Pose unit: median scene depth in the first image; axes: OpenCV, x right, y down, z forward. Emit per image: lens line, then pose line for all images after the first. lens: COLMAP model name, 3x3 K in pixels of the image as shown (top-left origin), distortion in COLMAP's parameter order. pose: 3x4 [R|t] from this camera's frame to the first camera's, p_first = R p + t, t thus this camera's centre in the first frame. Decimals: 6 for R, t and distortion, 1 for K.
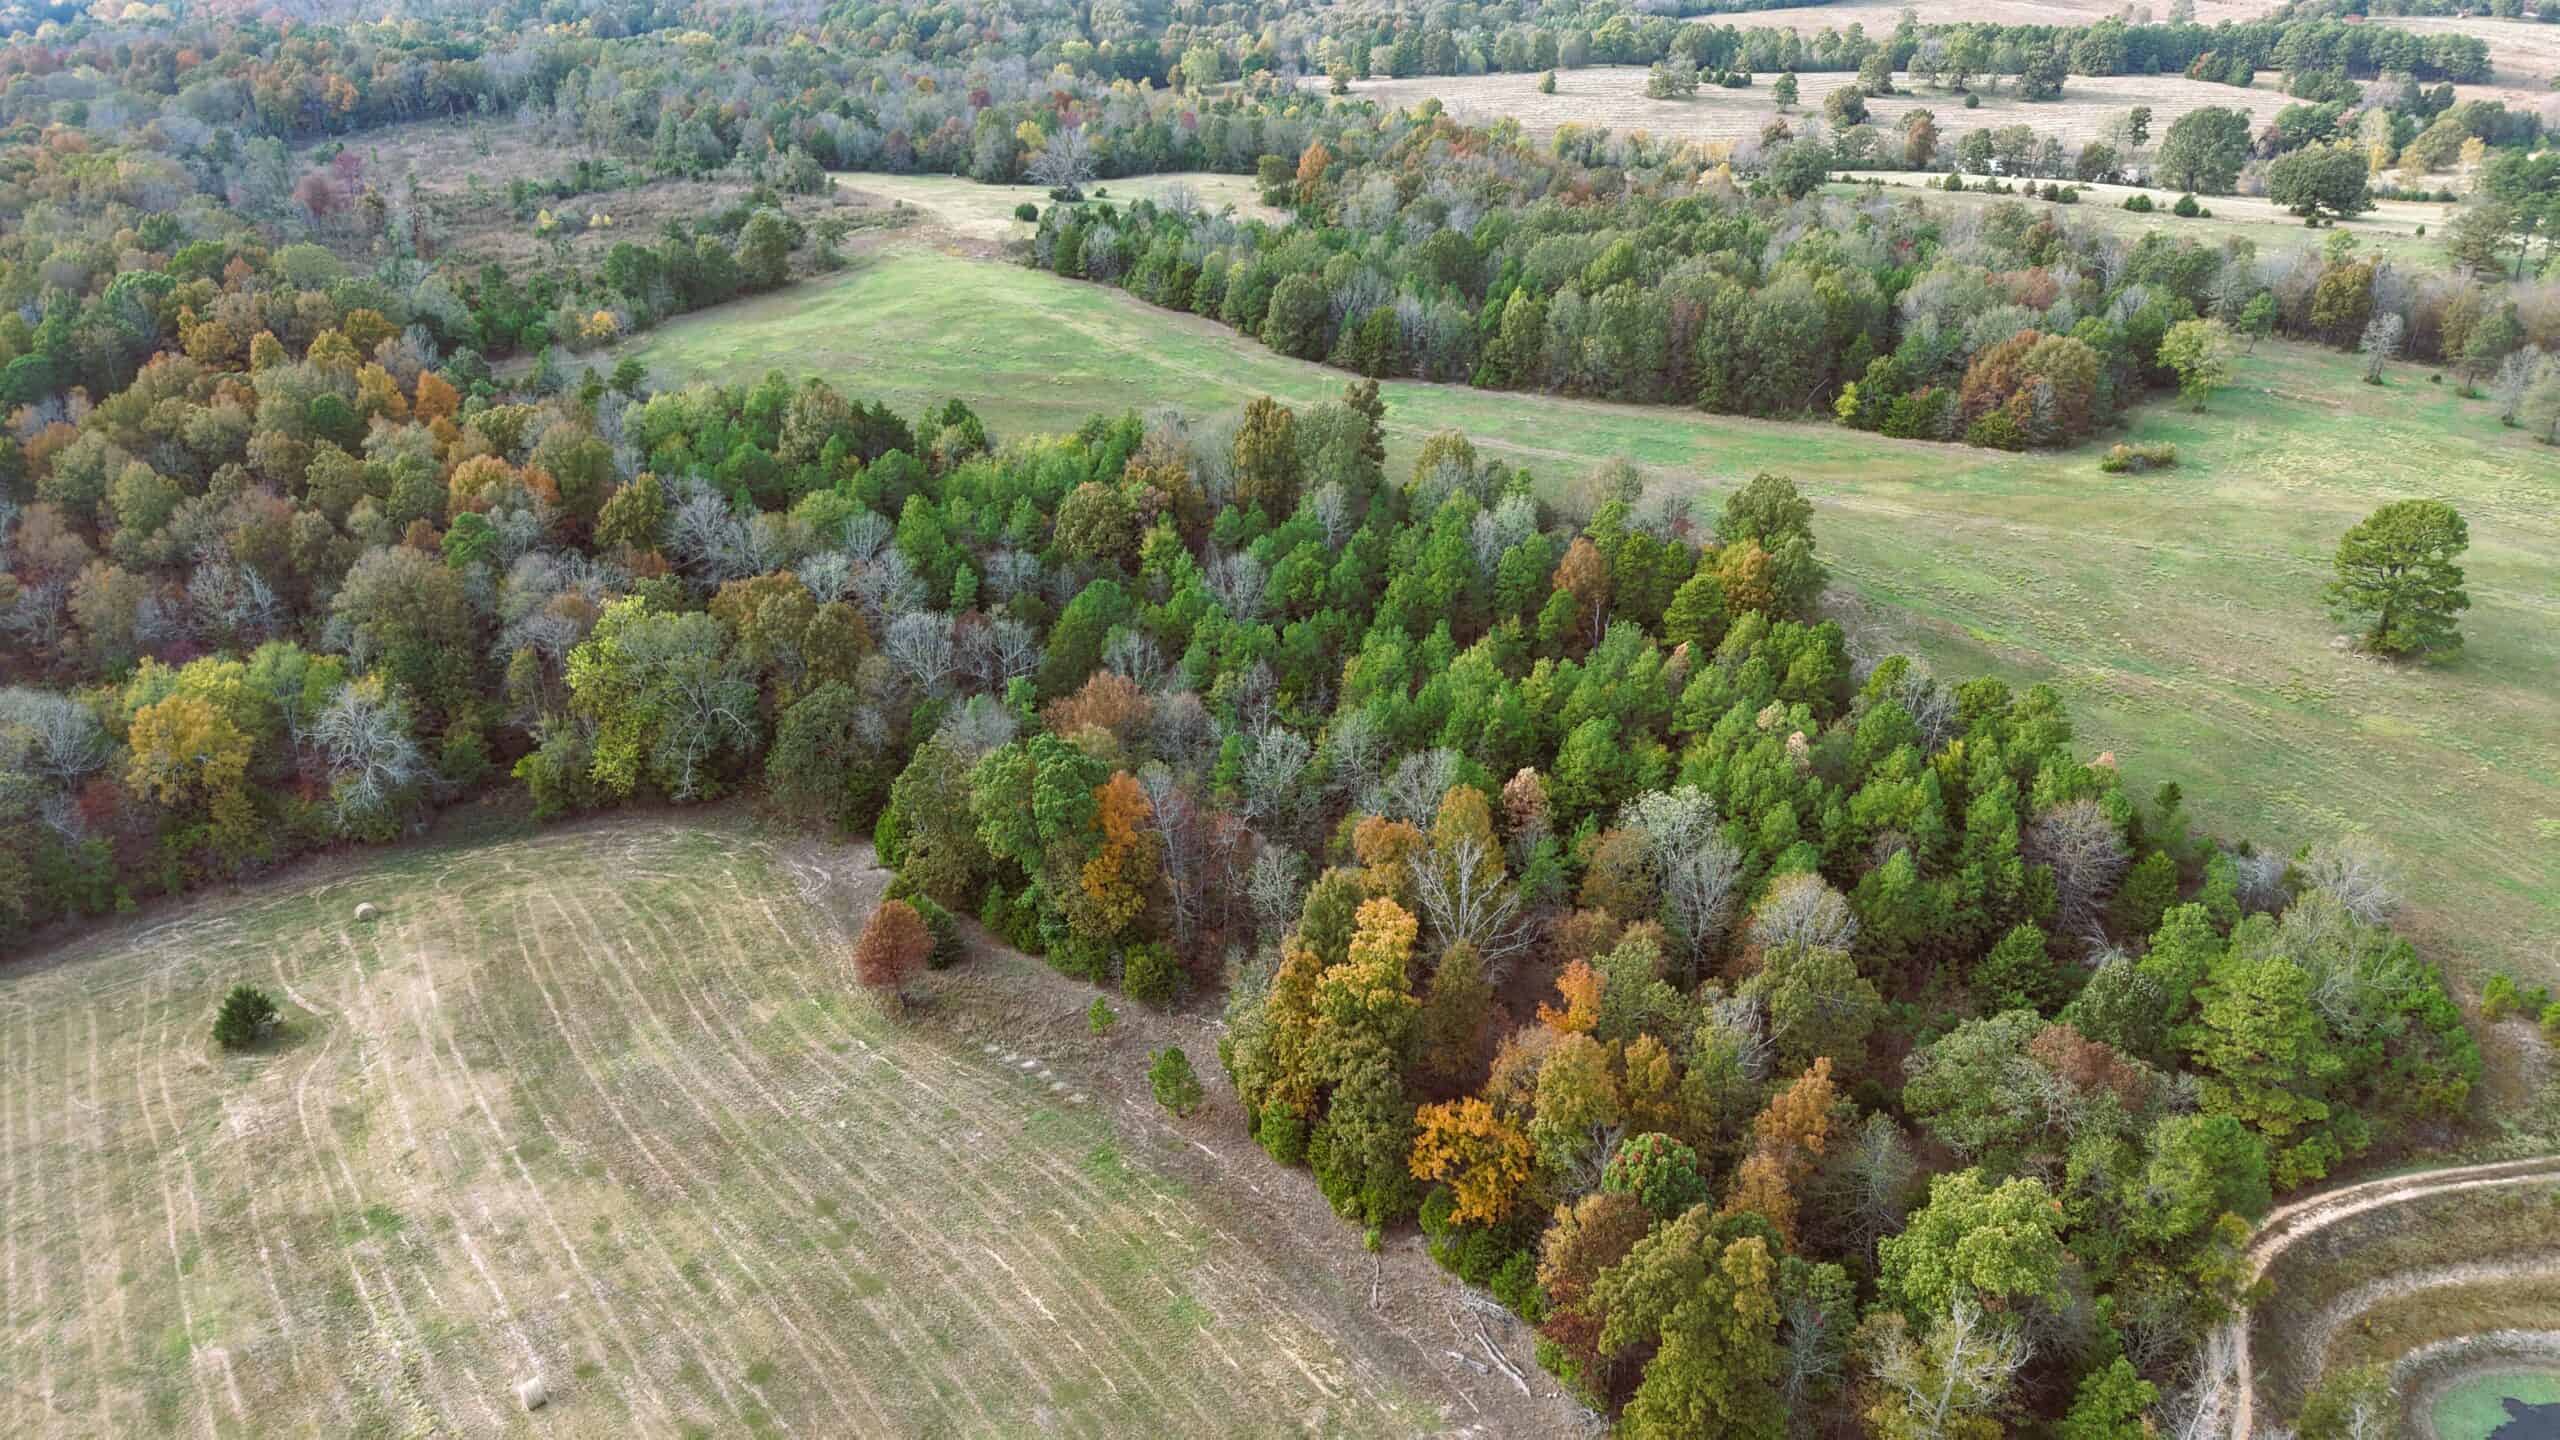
lens RADIAL K [[1689.4, 0, 1287.3], [0, 1689.4, 776.5], [0, 0, 1]] dist [0.081328, -0.112174]
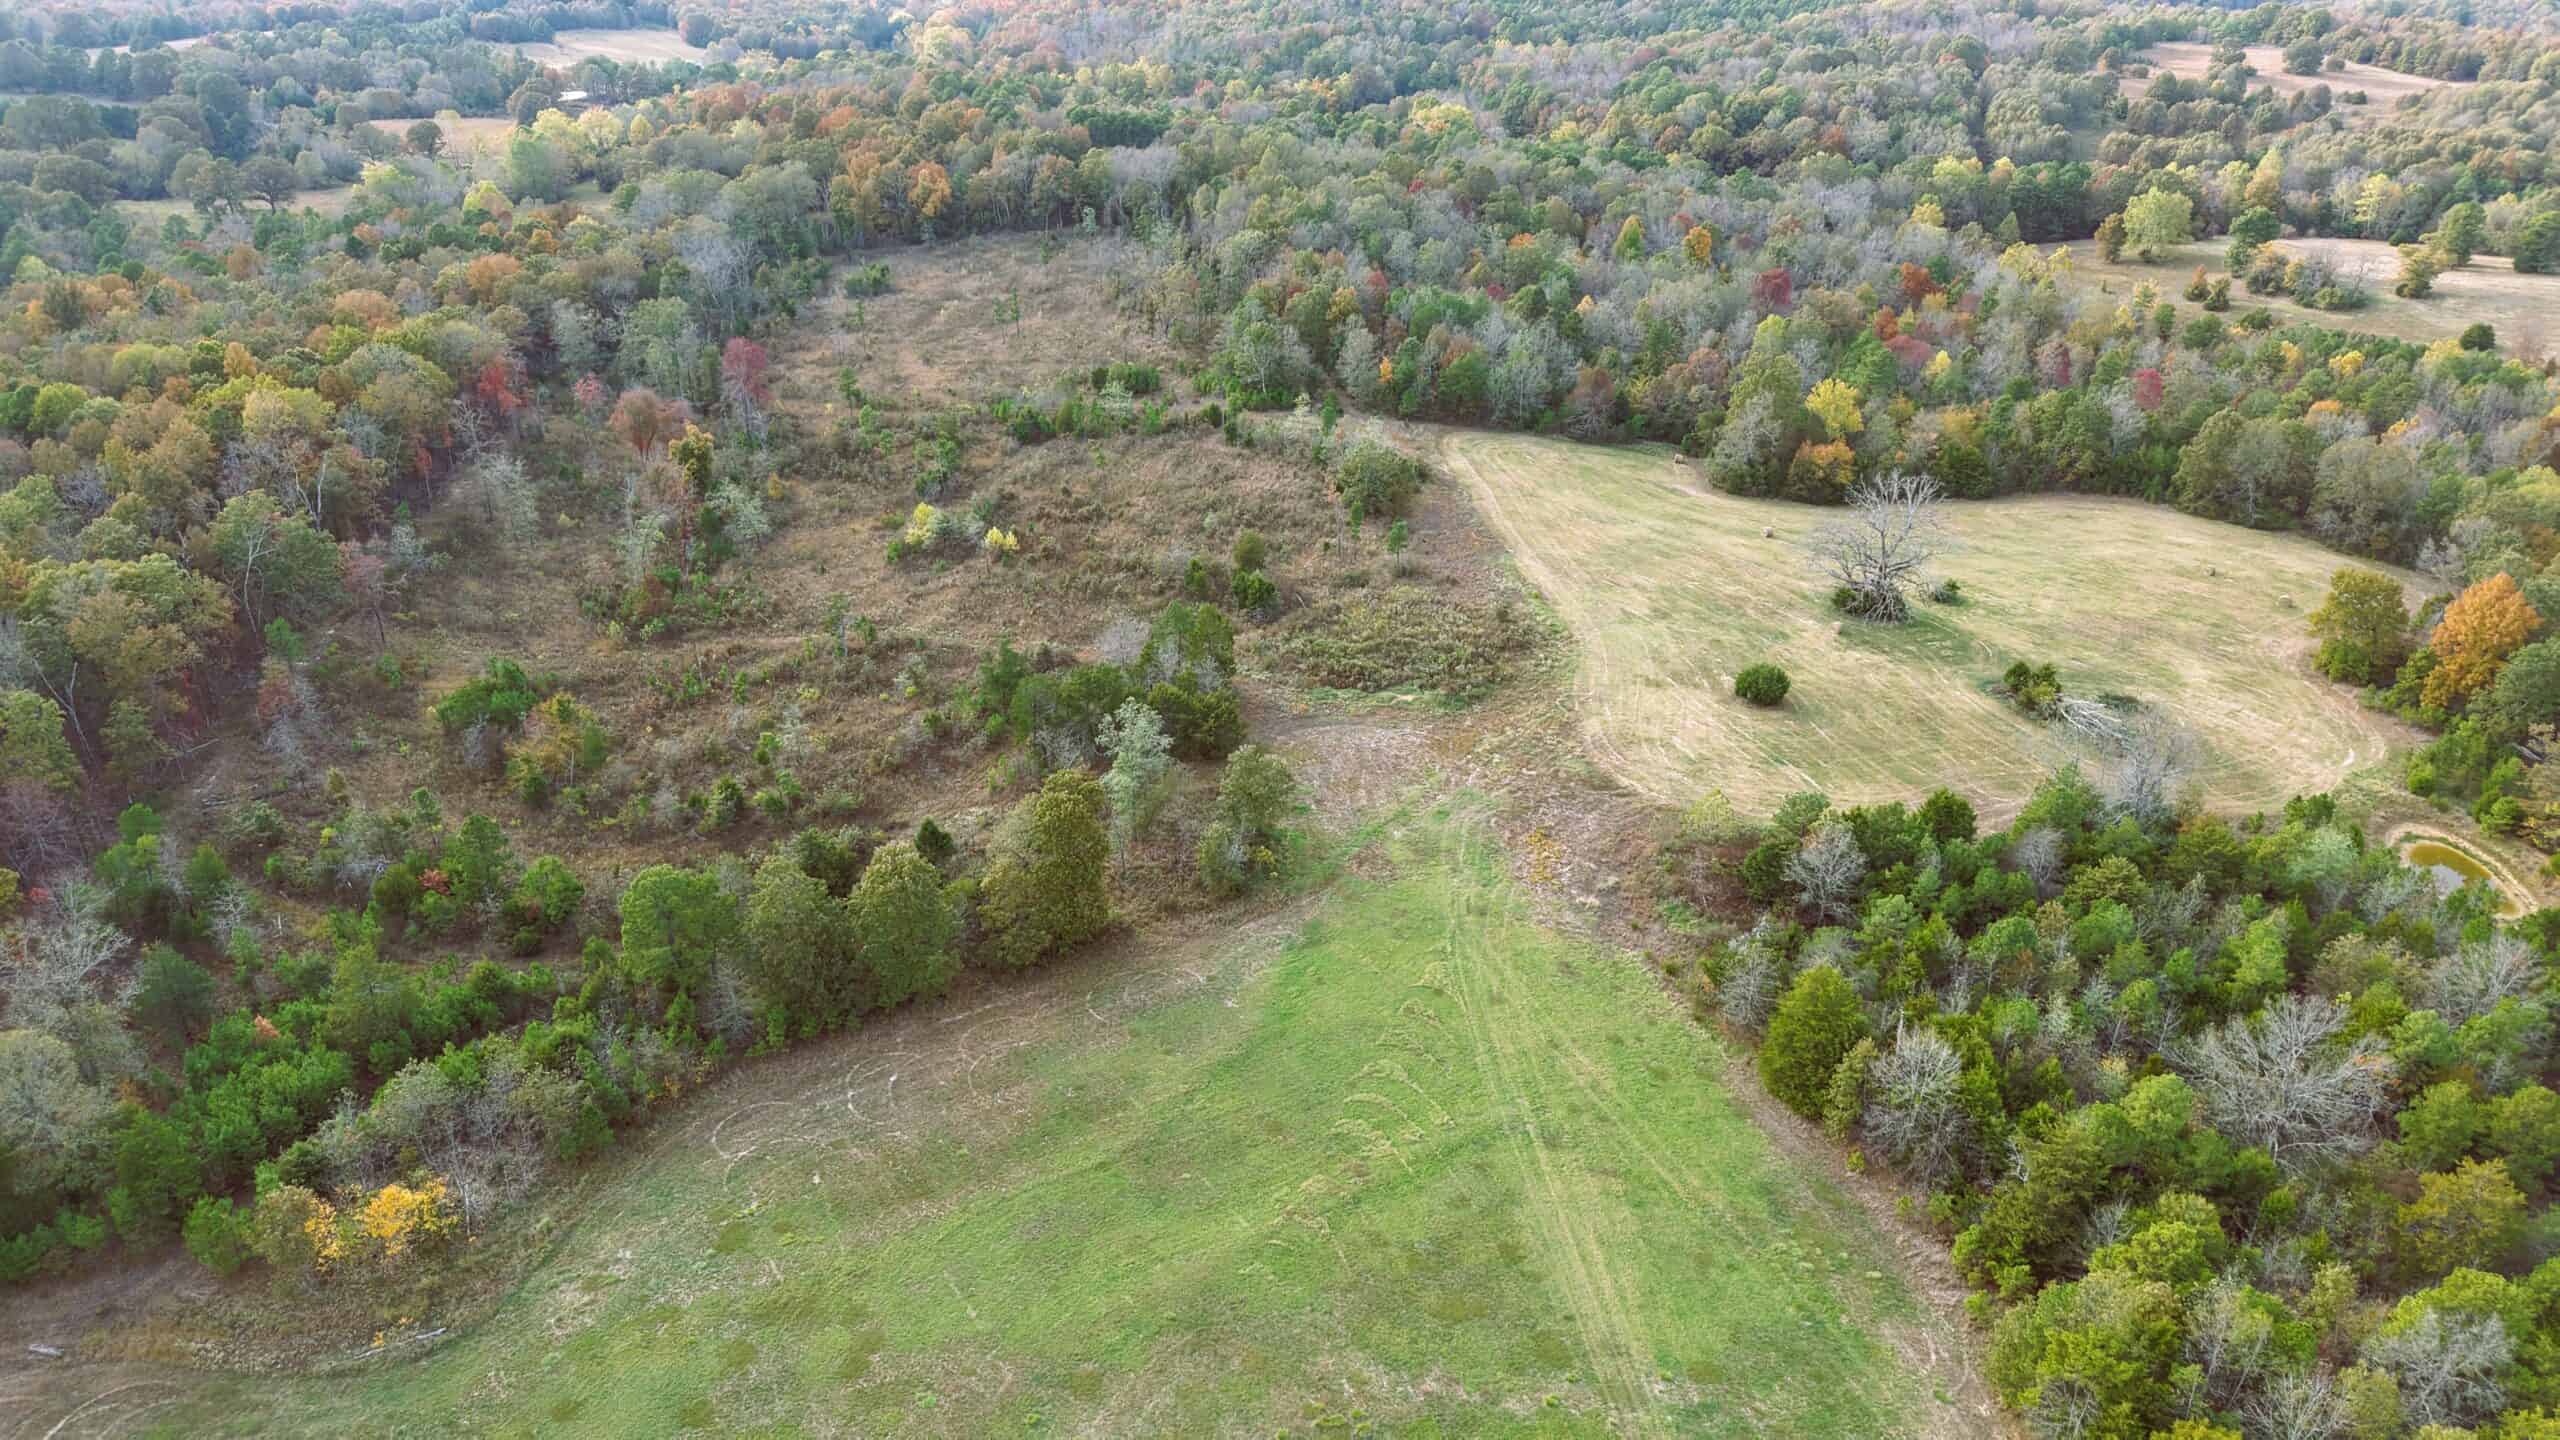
lens RADIAL K [[1730.1, 0, 1266.1], [0, 1730.1, 723.2], [0, 0, 1]] dist [0.016804, -0.013830]
pose [[0.891370, 0.208030, -0.402719, -0.154499], [-0.223167, 0.974733, 0.009559, -0.548422], [0.394532, 0.081353, 0.915274, 0.977253]]
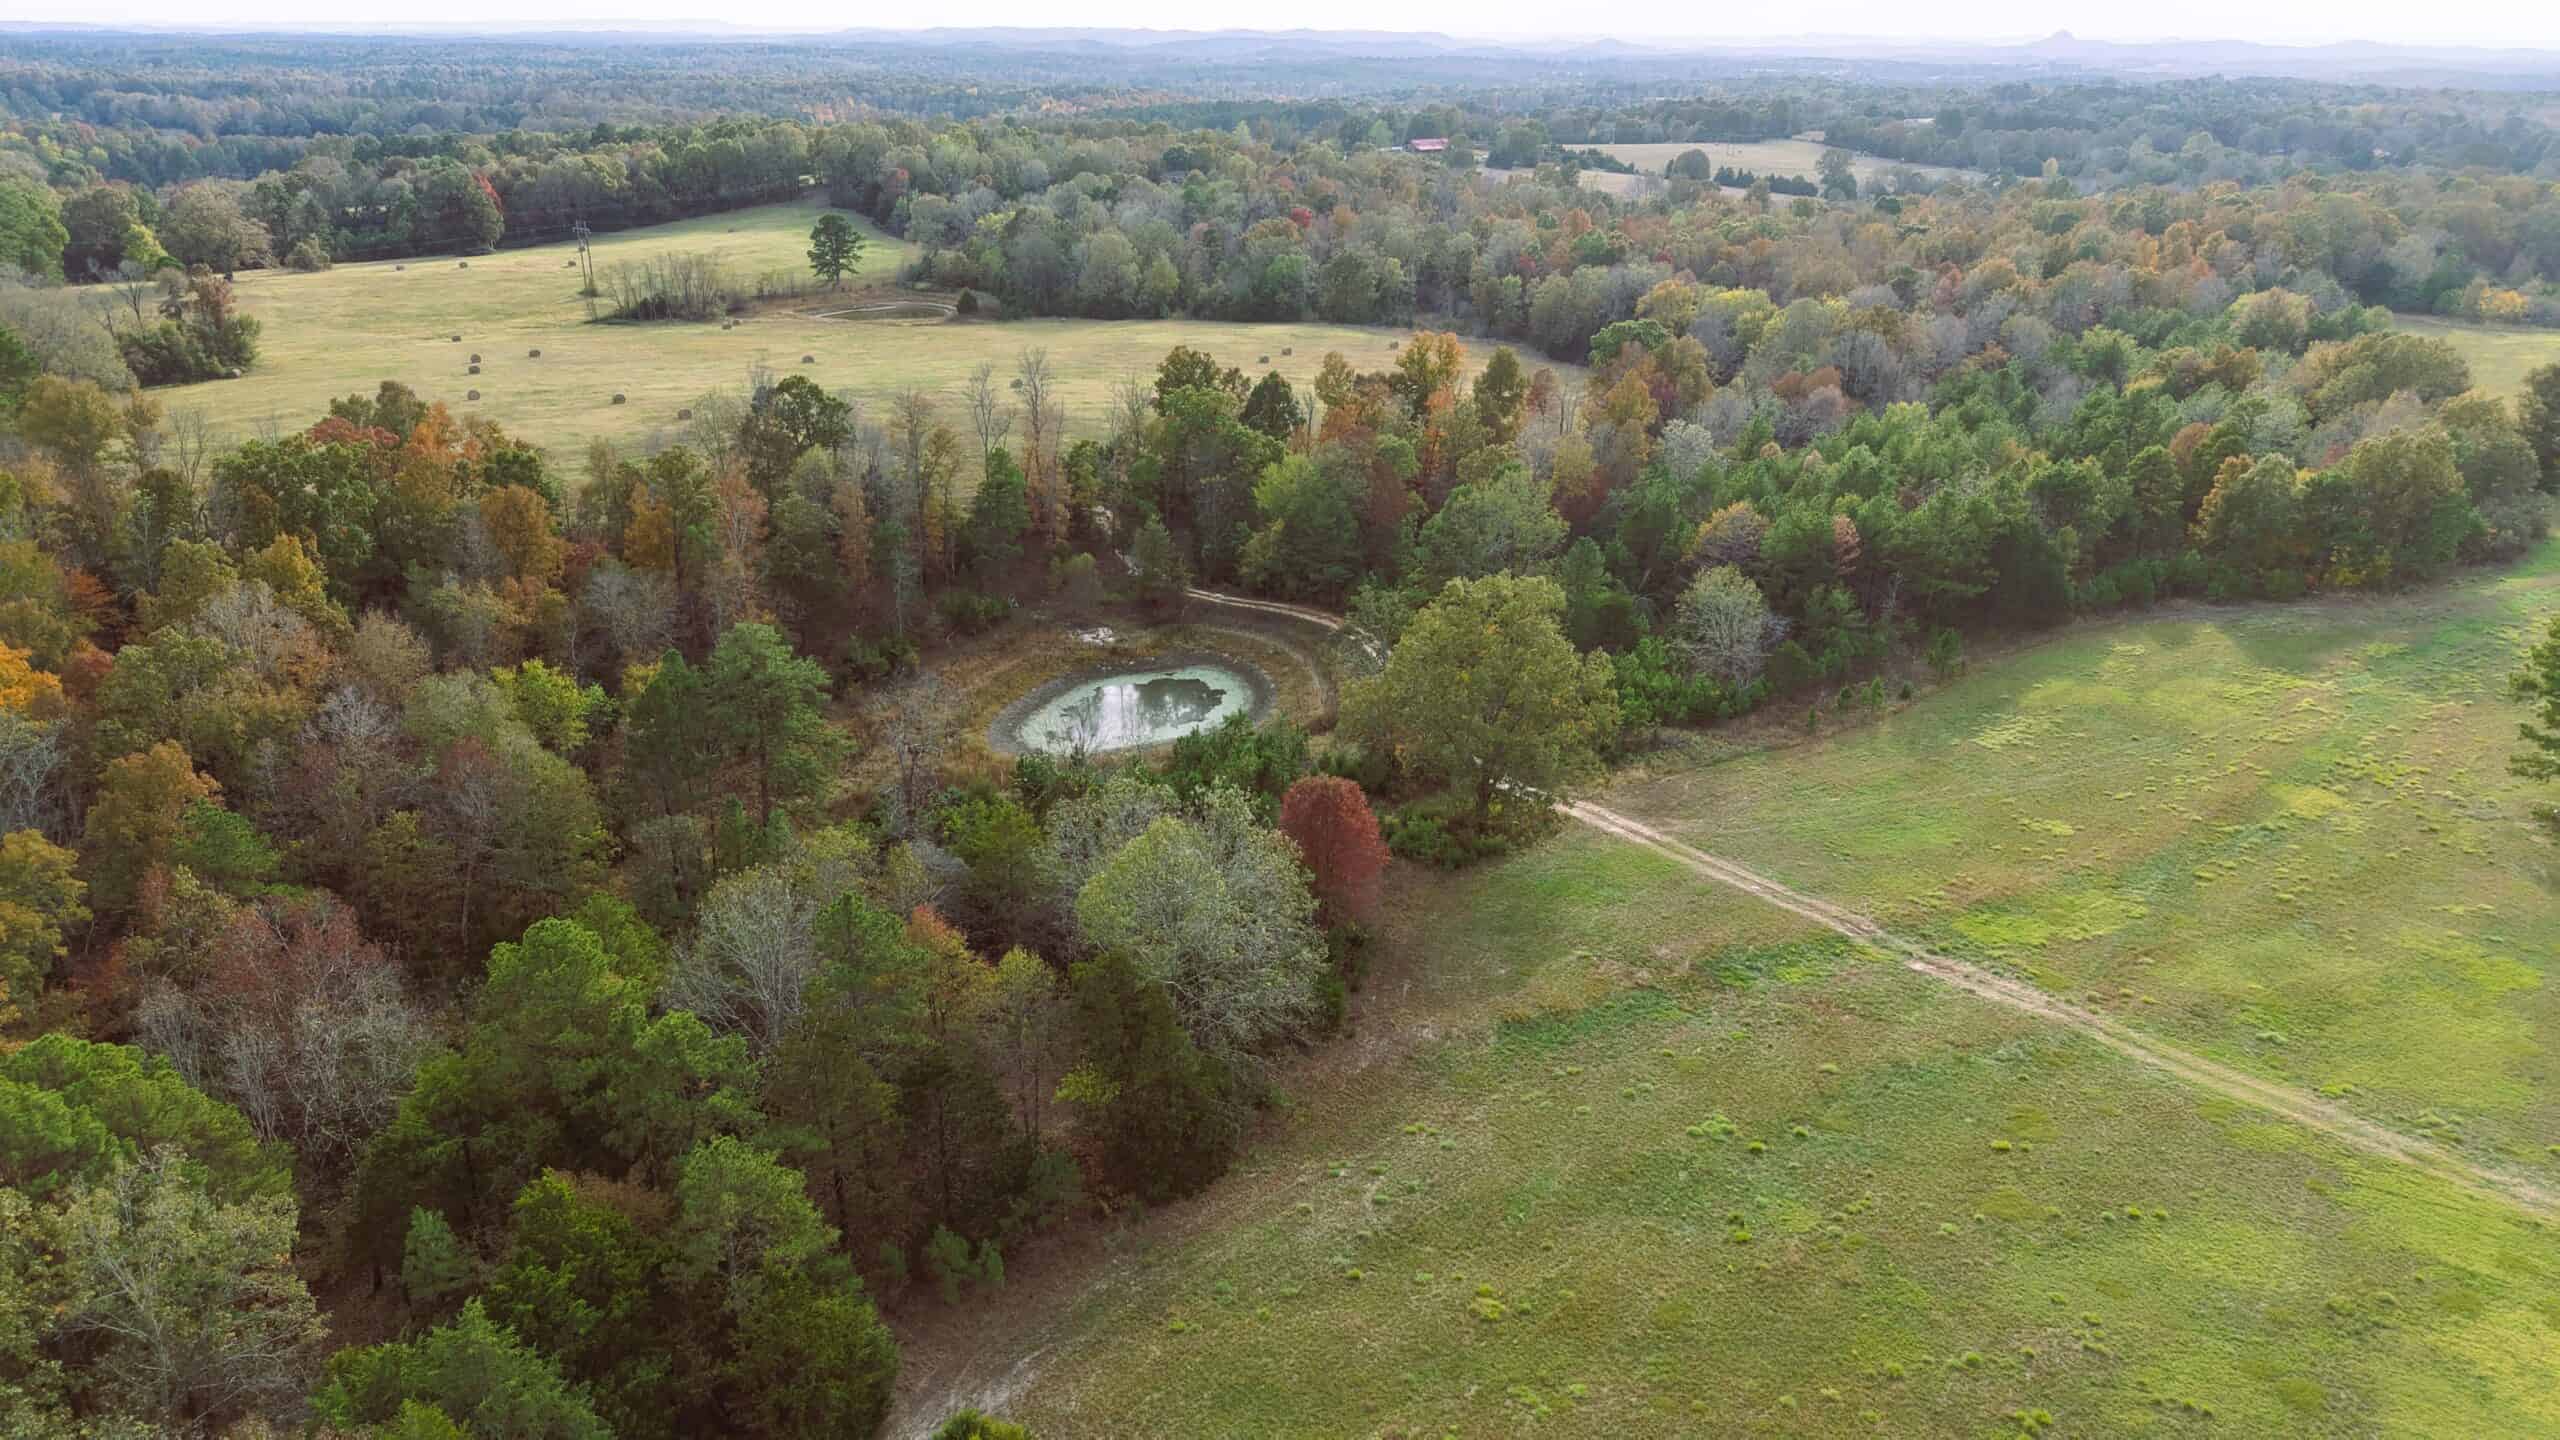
lens RADIAL K [[1730.1, 0, 1266.1], [0, 1730.1, 723.2], [0, 0, 1]] dist [0.016804, -0.013830]
pose [[-0.057912, 0.364207, -0.929516, 0.995308], [-0.486606, 0.802687, 0.344830, -0.069875], [0.871700, 0.472278, 0.130740, 0.409620]]
